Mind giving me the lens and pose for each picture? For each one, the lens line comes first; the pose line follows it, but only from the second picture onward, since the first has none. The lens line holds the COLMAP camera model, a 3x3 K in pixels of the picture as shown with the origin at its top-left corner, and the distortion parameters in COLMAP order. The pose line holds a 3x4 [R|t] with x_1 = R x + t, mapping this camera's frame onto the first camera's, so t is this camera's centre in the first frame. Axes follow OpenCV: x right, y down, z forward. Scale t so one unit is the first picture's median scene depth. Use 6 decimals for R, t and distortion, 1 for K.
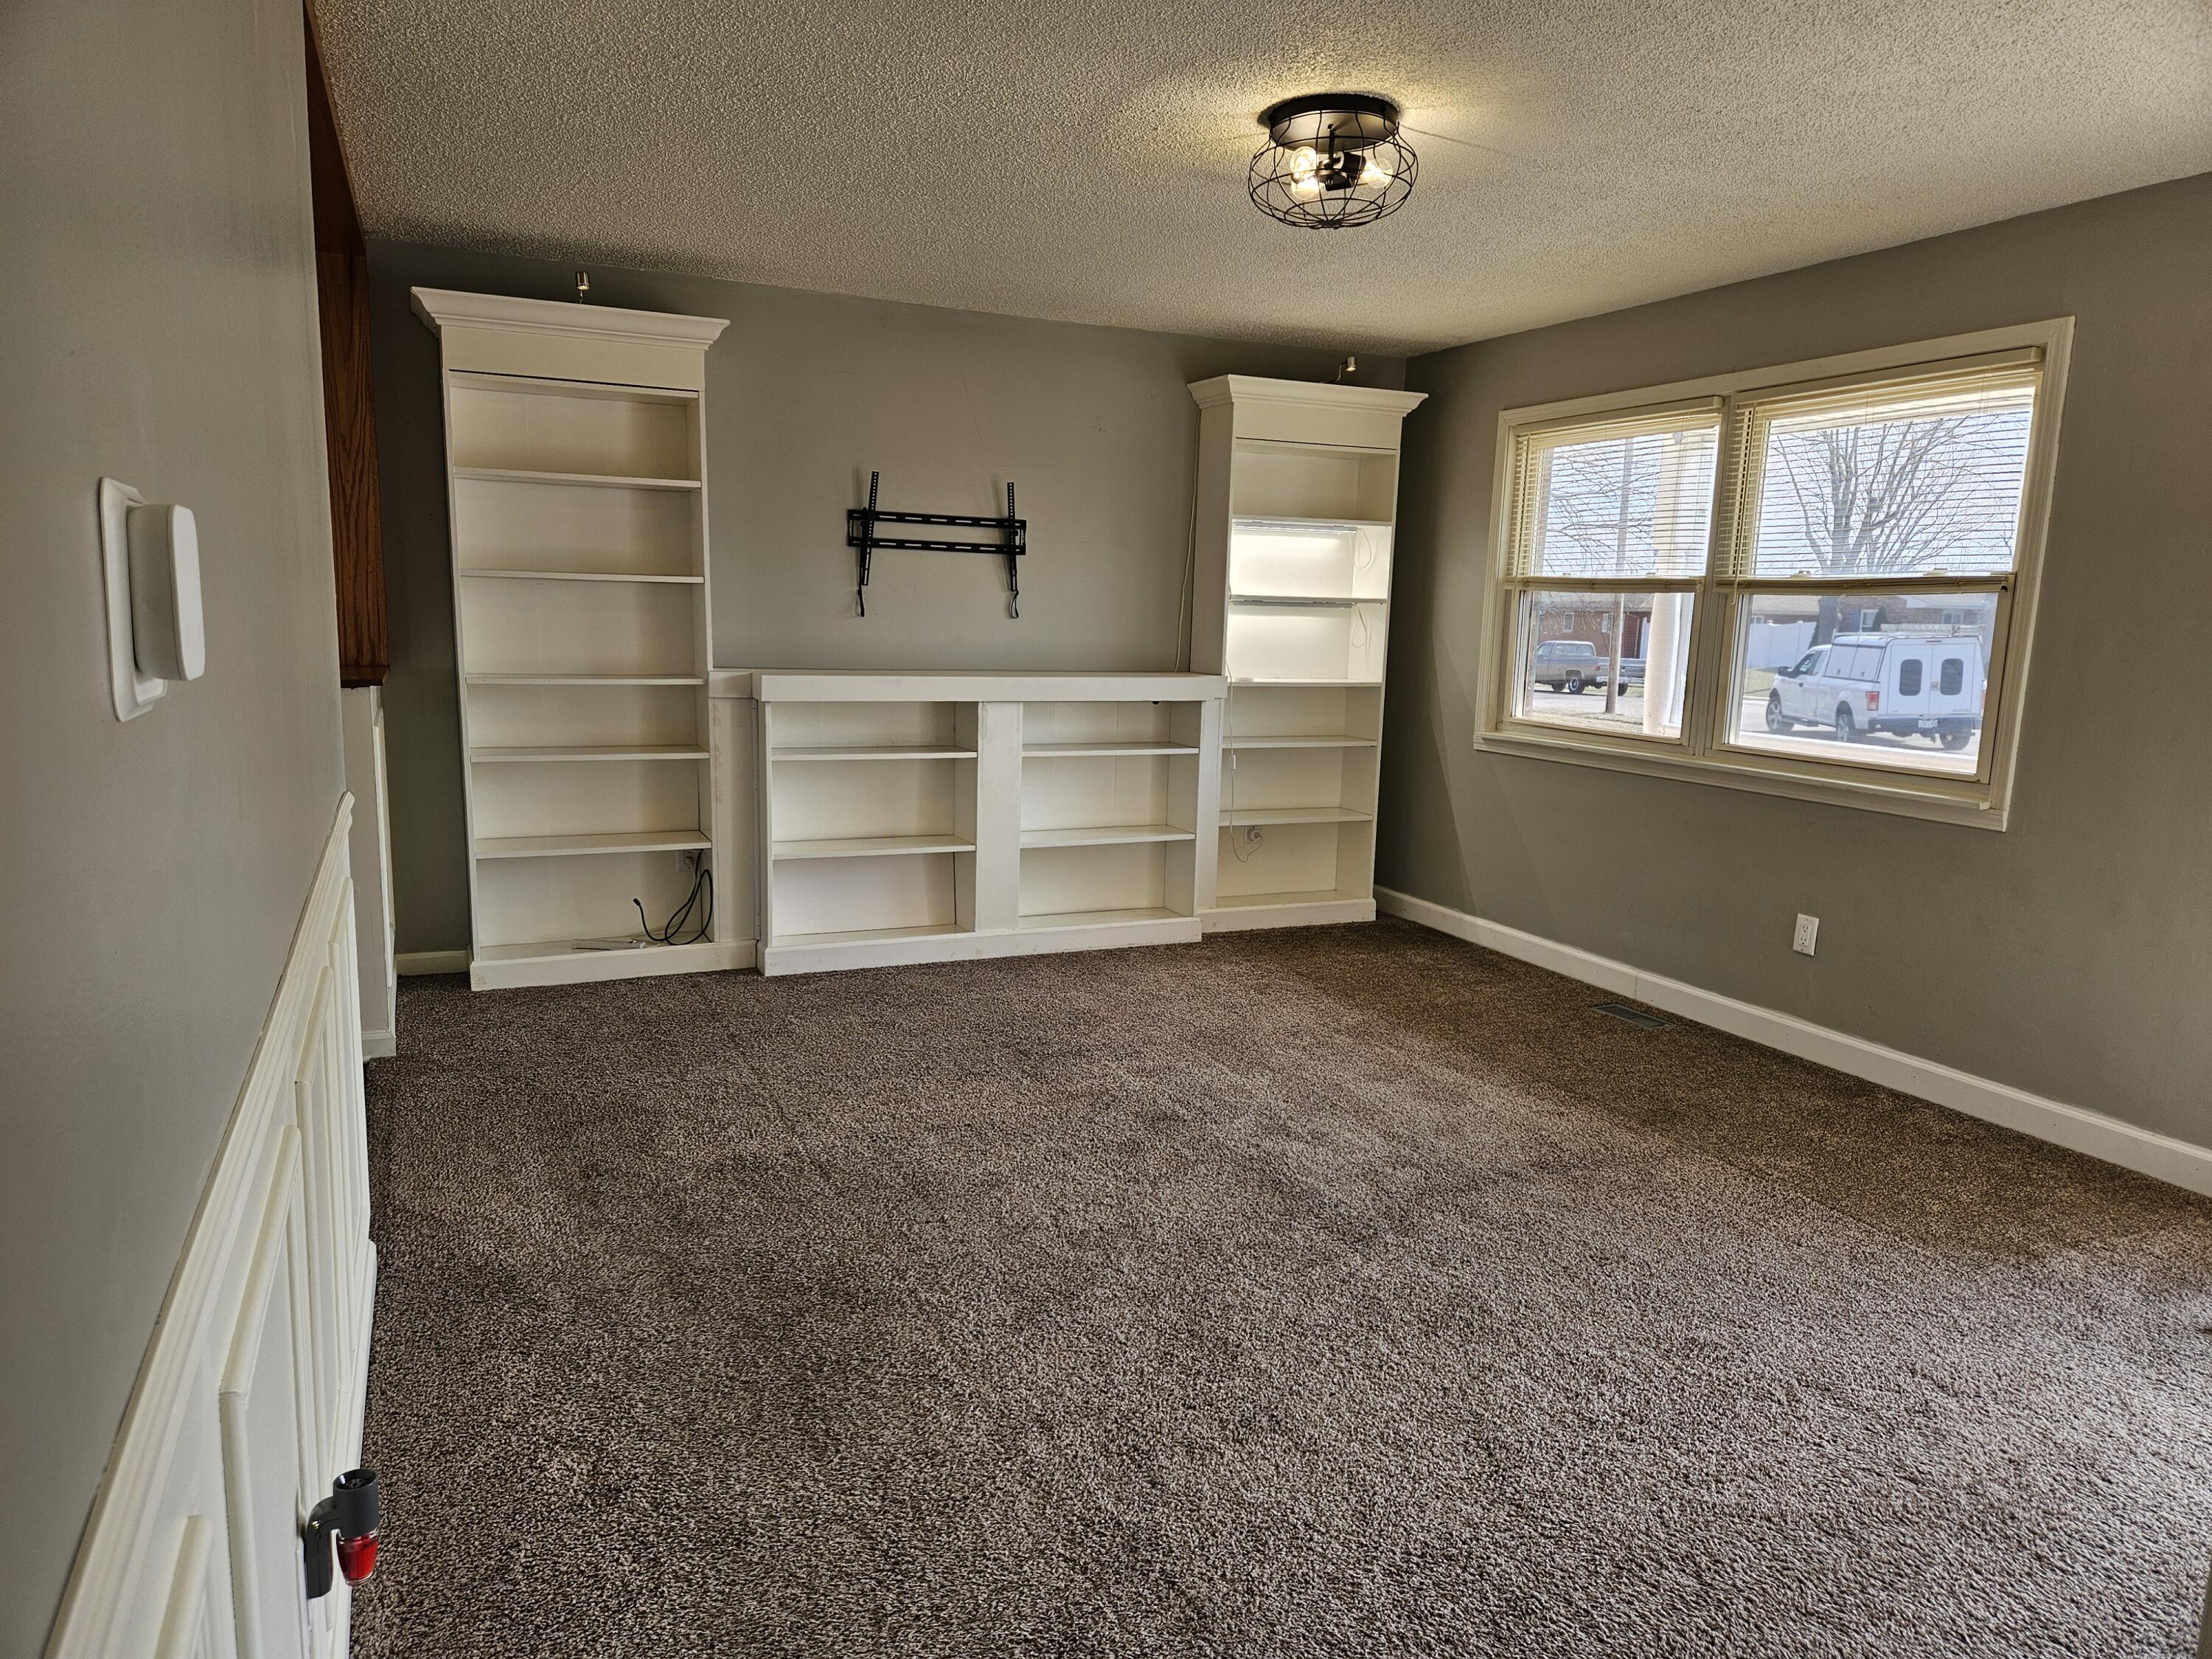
lens RADIAL K [[1479.6, 0, 1101.9], [0, 1479.6, 823.7], [0, 0, 1]] dist [0.097703, -0.093783]
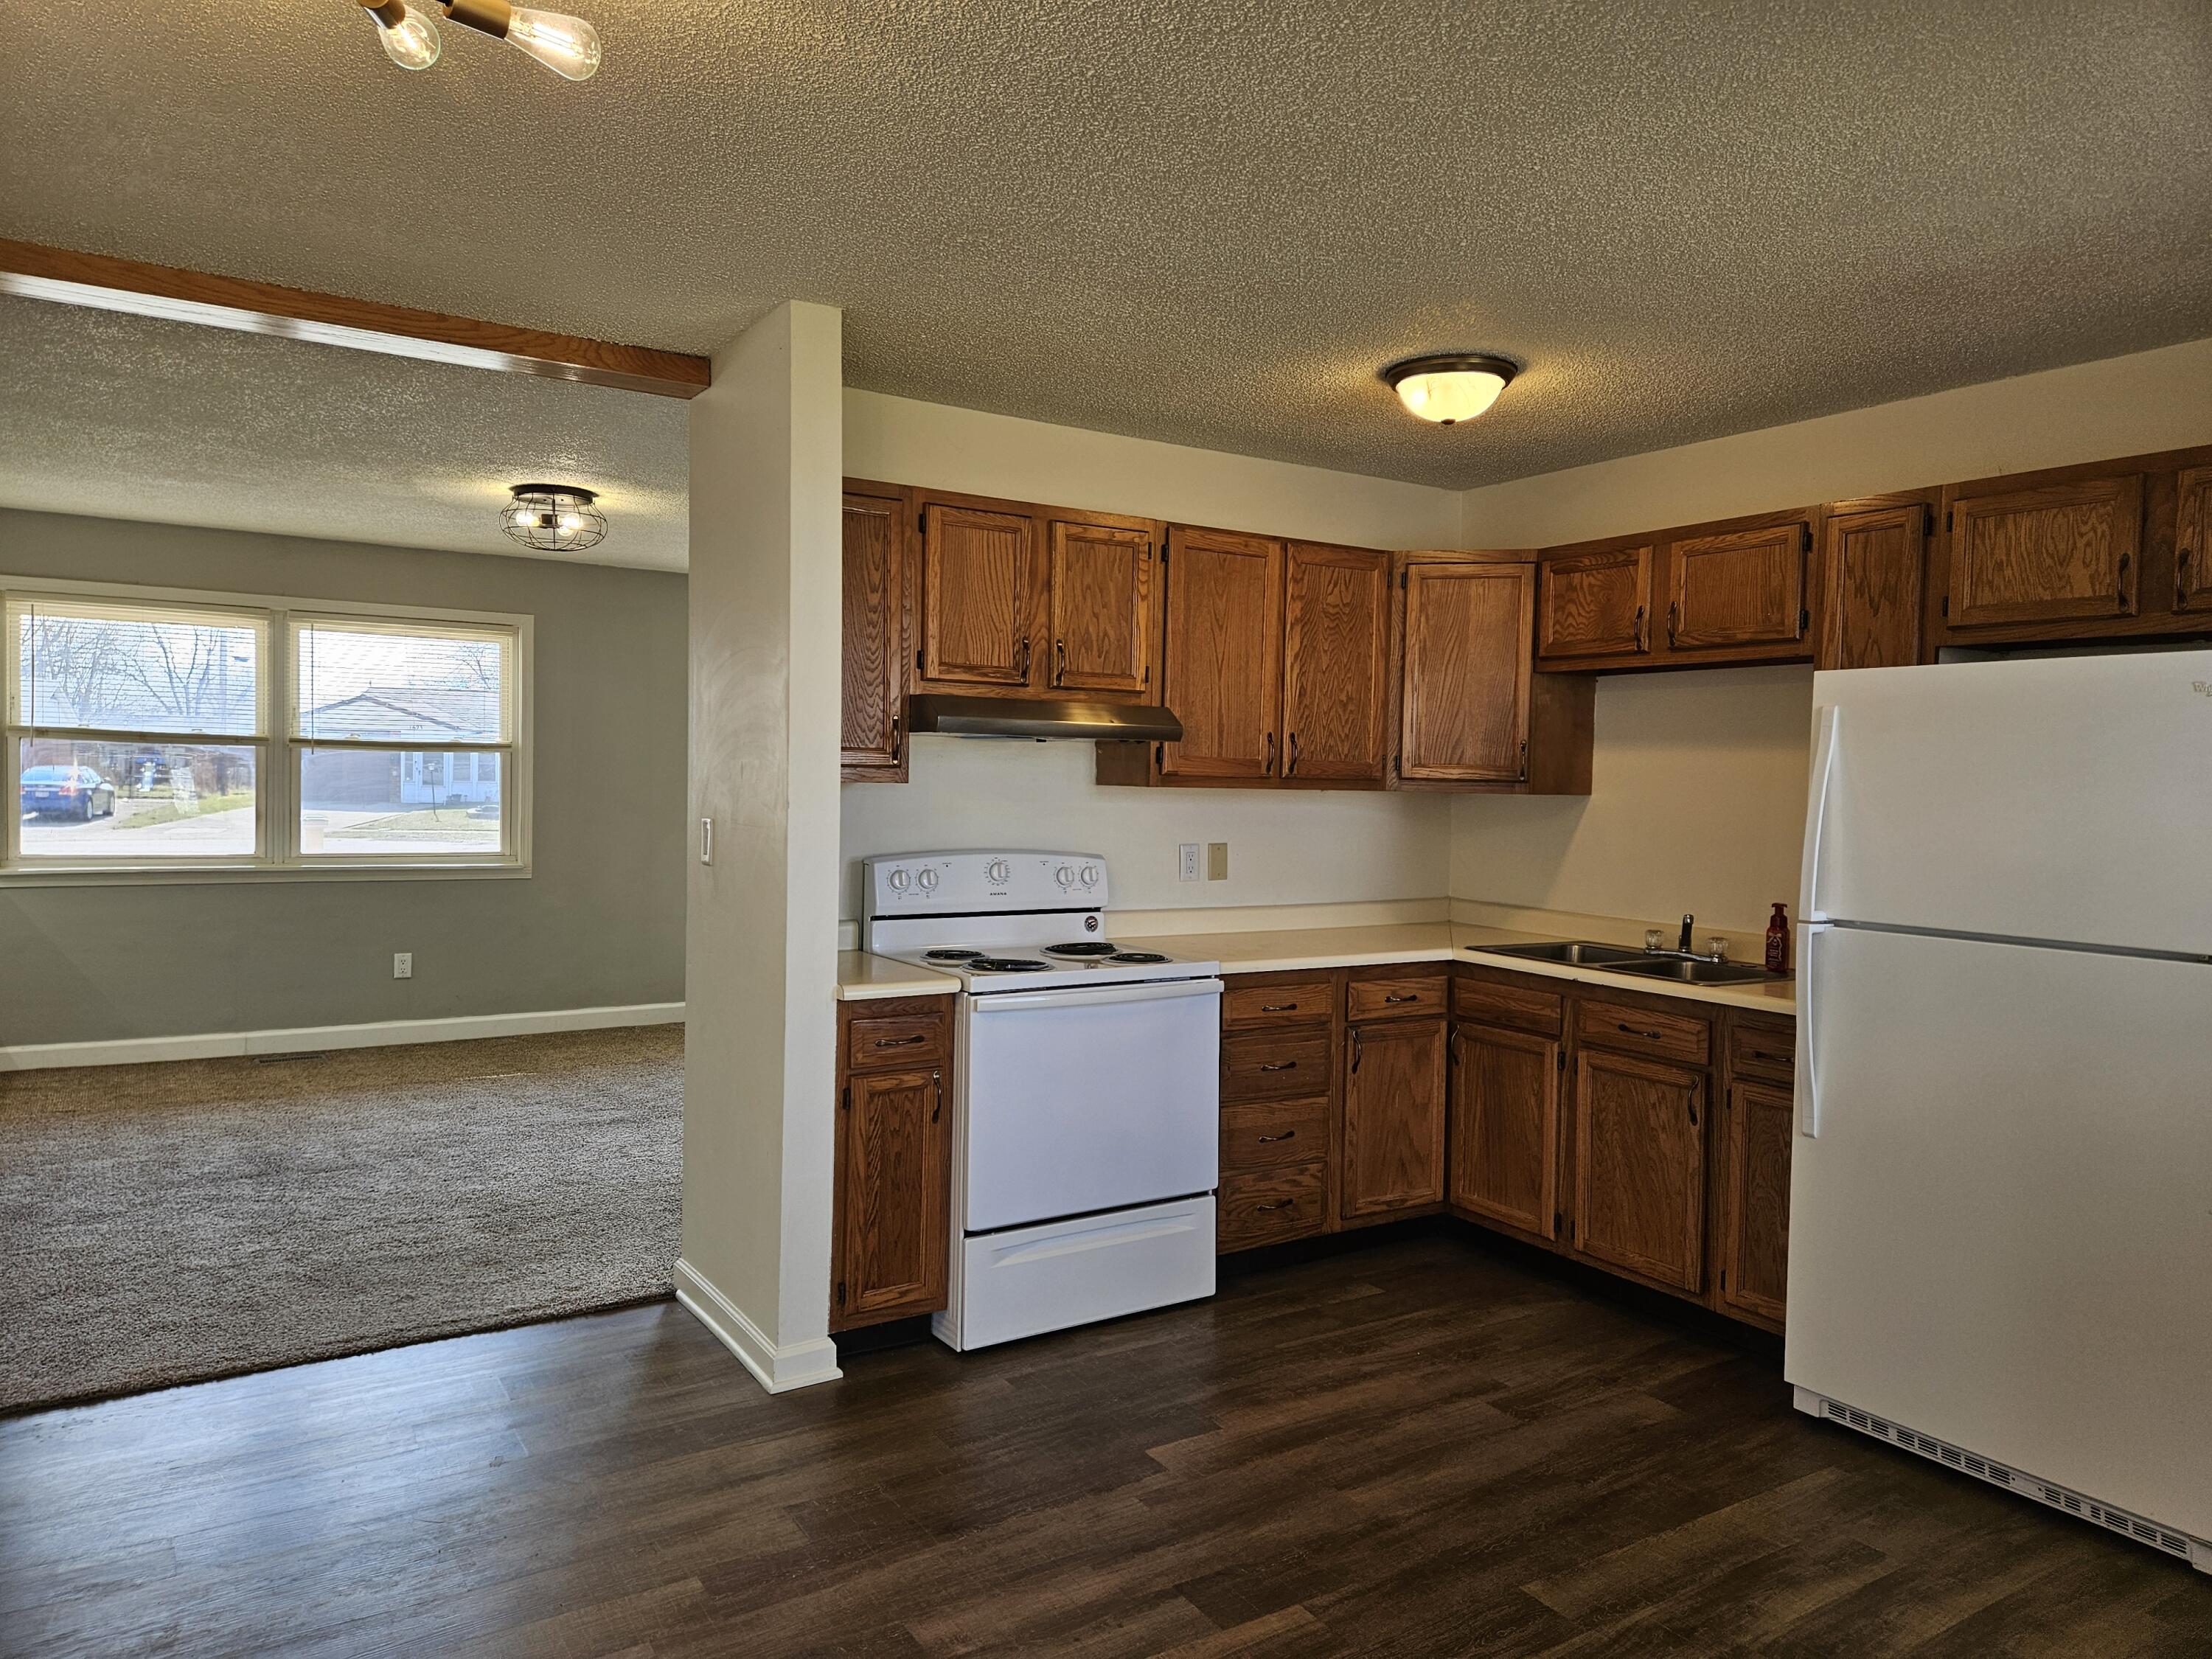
lens RADIAL K [[1479.6, 0, 1101.9], [0, 1479.6, 823.7], [0, 0, 1]] dist [0.097703, -0.093783]
pose [[-0.137863, -0.065371, 0.988292, -1.036003], [0.123211, 0.988937, 0.082601, -0.099394], [-0.982758, 0.133156, -0.128283, 0.415525]]
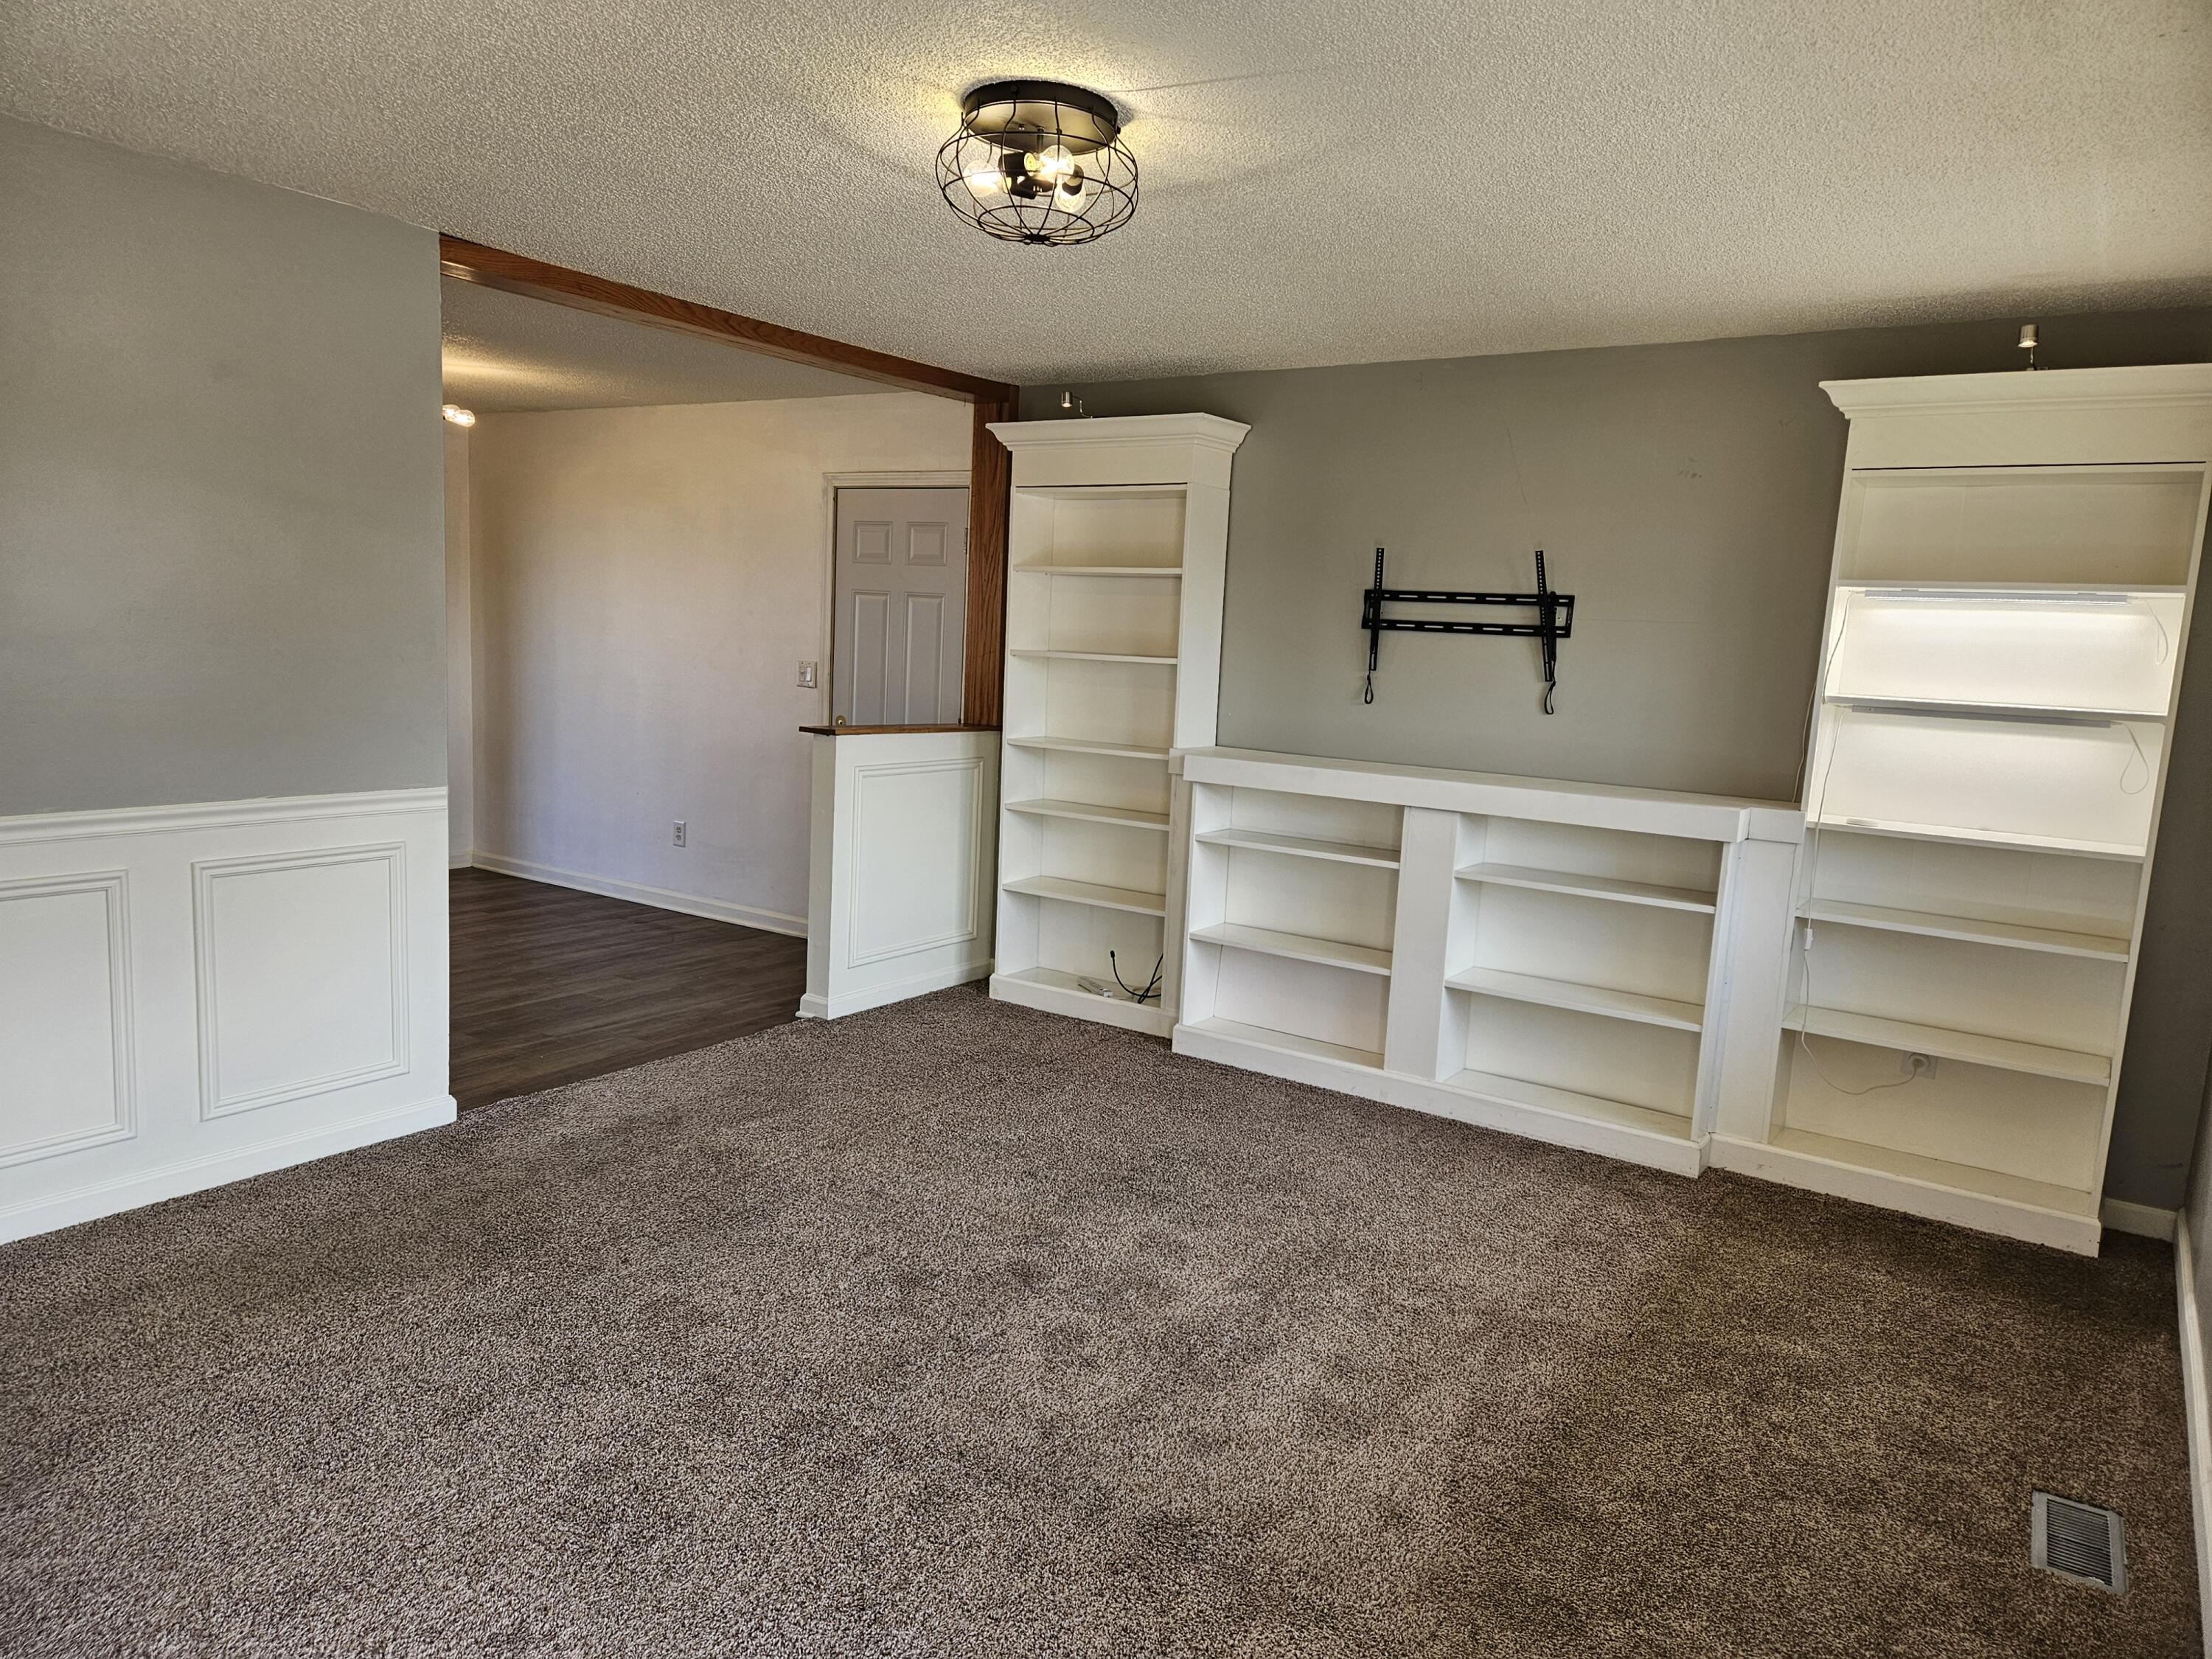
lens RADIAL K [[1466.7, 0, 1094.6], [0, 1466.7, 829.5], [0, 0, 1]] dist [0.096104, -0.091048]
pose [[0.517438, 0.113852, -0.848113, 0.572249], [-0.162297, 0.986178, 0.033368, -0.070082], [0.840189, 0.120381, 0.528764, 0.409648]]
